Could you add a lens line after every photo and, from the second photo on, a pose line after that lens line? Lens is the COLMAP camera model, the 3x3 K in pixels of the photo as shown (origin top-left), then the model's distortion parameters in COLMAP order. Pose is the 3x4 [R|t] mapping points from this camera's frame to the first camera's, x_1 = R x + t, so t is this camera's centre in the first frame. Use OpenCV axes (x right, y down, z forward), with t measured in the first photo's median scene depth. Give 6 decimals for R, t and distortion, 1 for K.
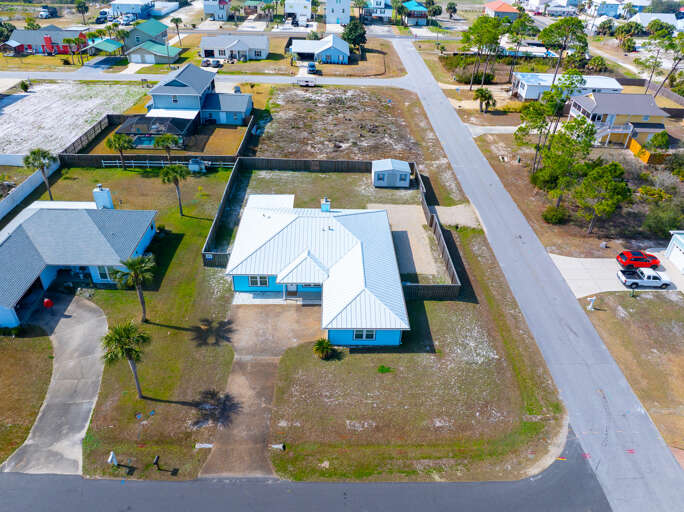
lens RADIAL K [[499.1, 0, 342.0], [0, 499.1, 256.0], [0, 0, 1]] dist [-0.035338, 0.001944]
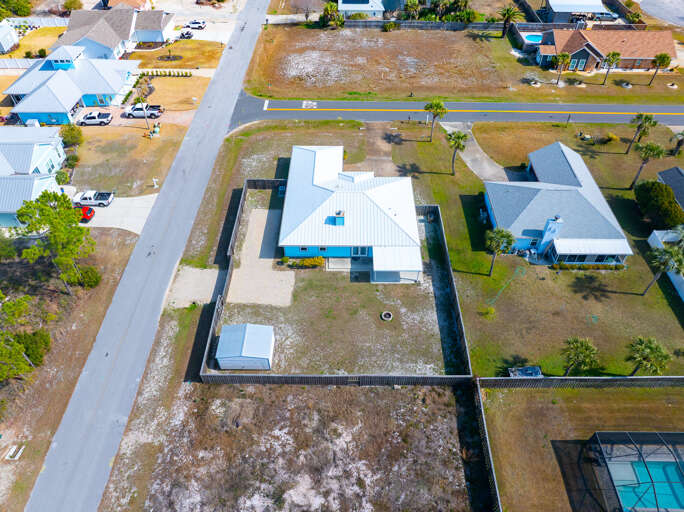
lens RADIAL K [[481.1, 0, 344.4], [0, 481.1, 254.4], [0, 0, 1]] dist [-0.036000, -0.000587]
pose [[-0.999021, -0.044132, -0.003026, -0.053496], [-0.010445, 0.168857, 0.985585, -1.376937], [-0.042985, 0.984652, -0.169153, 1.567126]]
